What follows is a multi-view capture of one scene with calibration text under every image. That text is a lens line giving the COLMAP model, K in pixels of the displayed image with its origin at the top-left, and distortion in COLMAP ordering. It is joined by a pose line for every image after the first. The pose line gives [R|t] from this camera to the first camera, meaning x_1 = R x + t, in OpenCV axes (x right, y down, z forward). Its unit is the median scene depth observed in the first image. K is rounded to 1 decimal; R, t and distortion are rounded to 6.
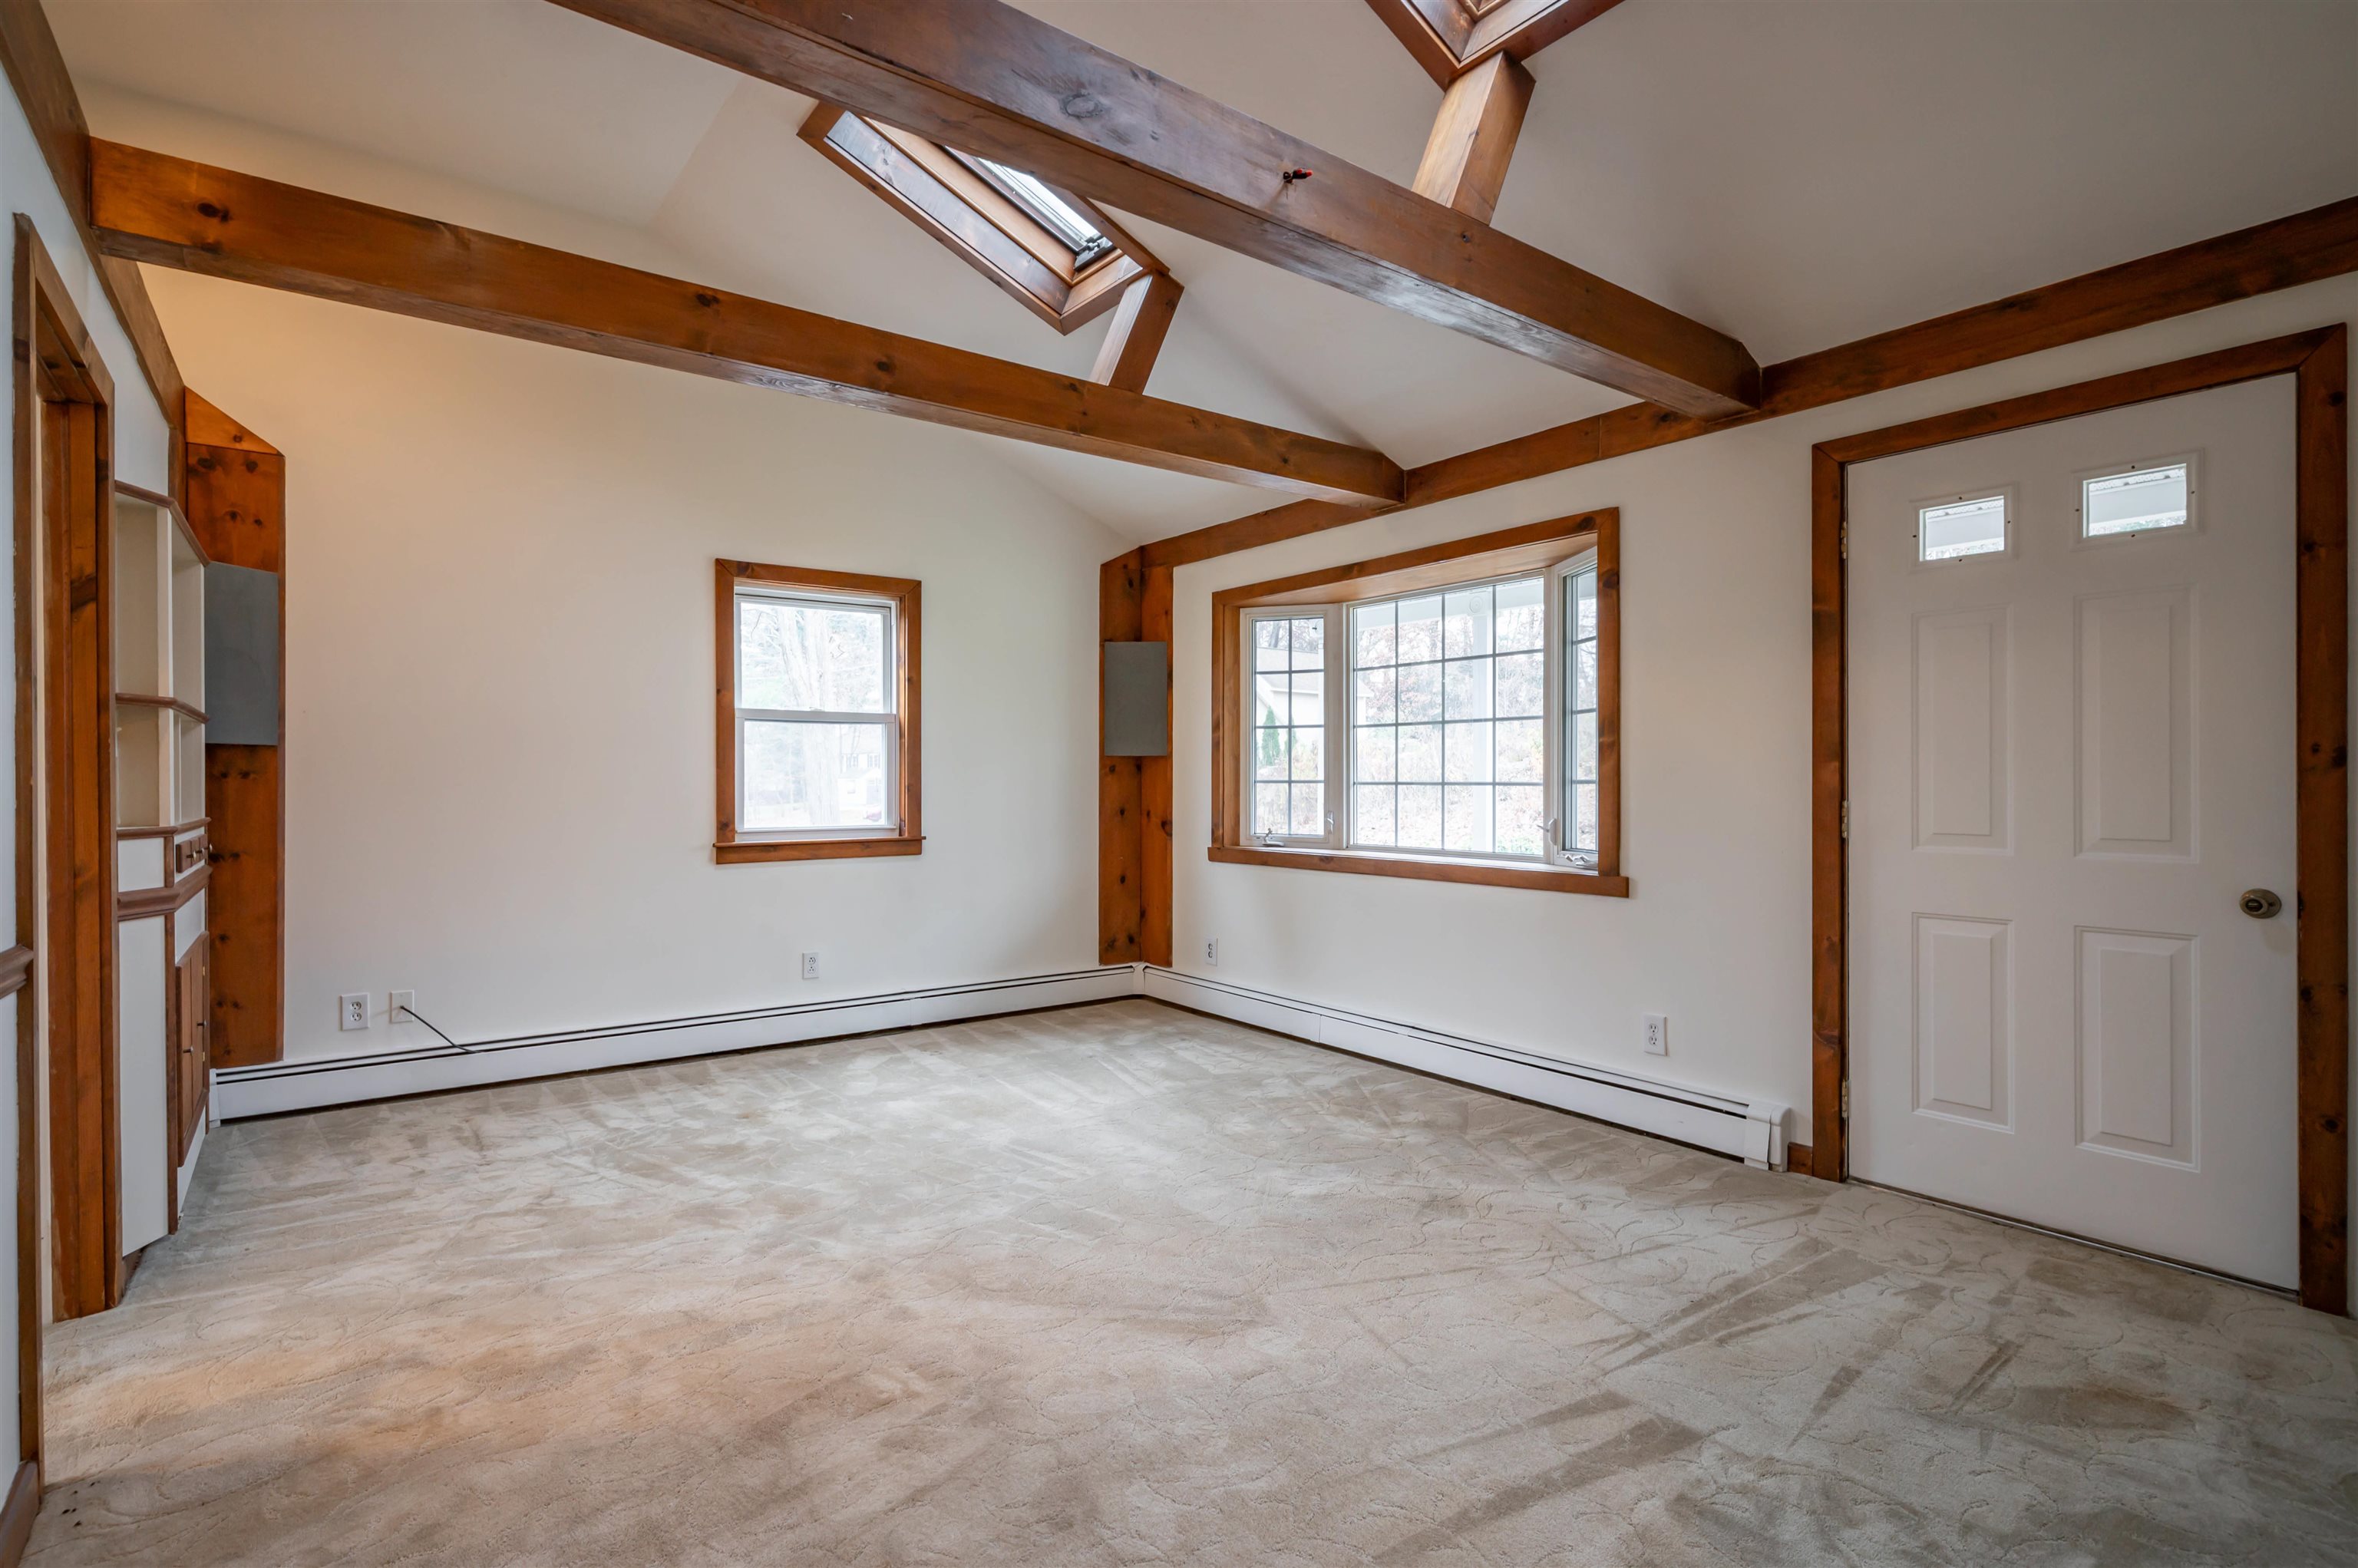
lens RADIAL K [[1149.4, 0, 1179.0], [0, 1149.4, 784.0], [0, 0, 1]] dist [-0.003741, -0.000350]
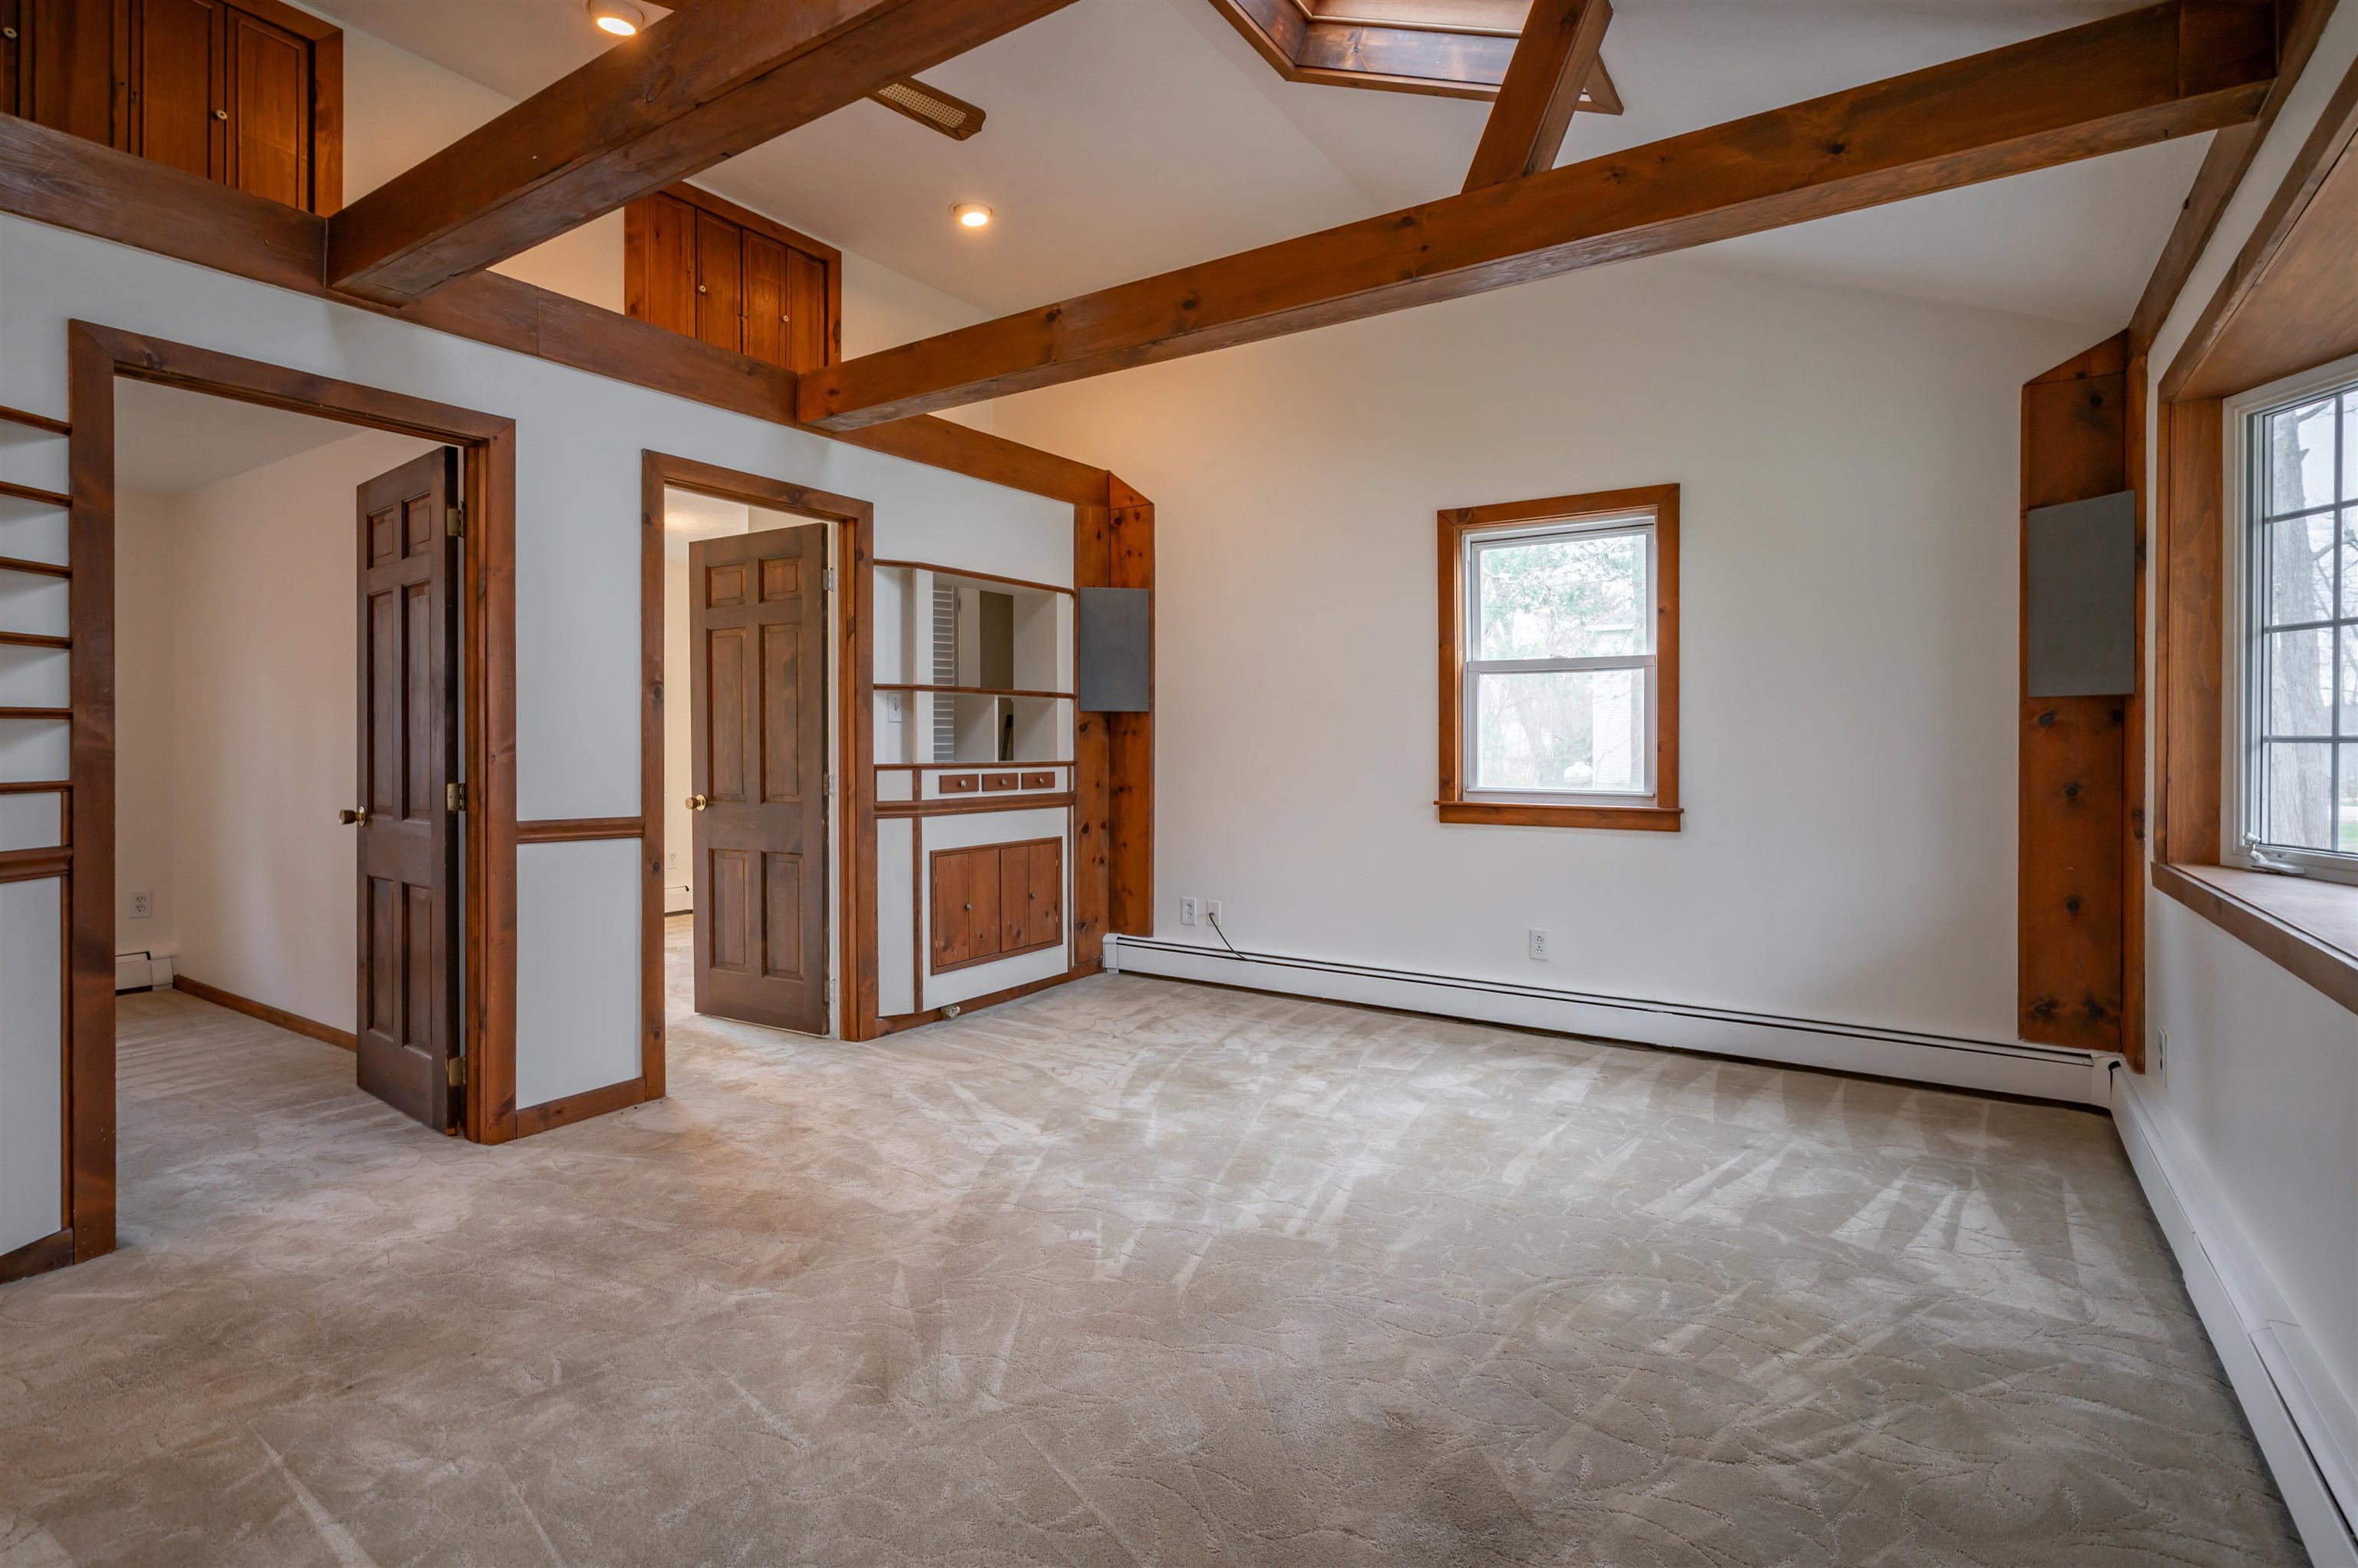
lens RADIAL K [[1131.8, 0, 1151.6], [0, 1131.8, 742.7], [0, 0, 1]] dist [-0.000655, 0.000041]
pose [[0.332192, 0.003595, -0.943205, 0.428884], [-0.006344, 0.999979, 0.001577, 0.001916], [0.943190, 0.005460, 0.332208, 0.448465]]
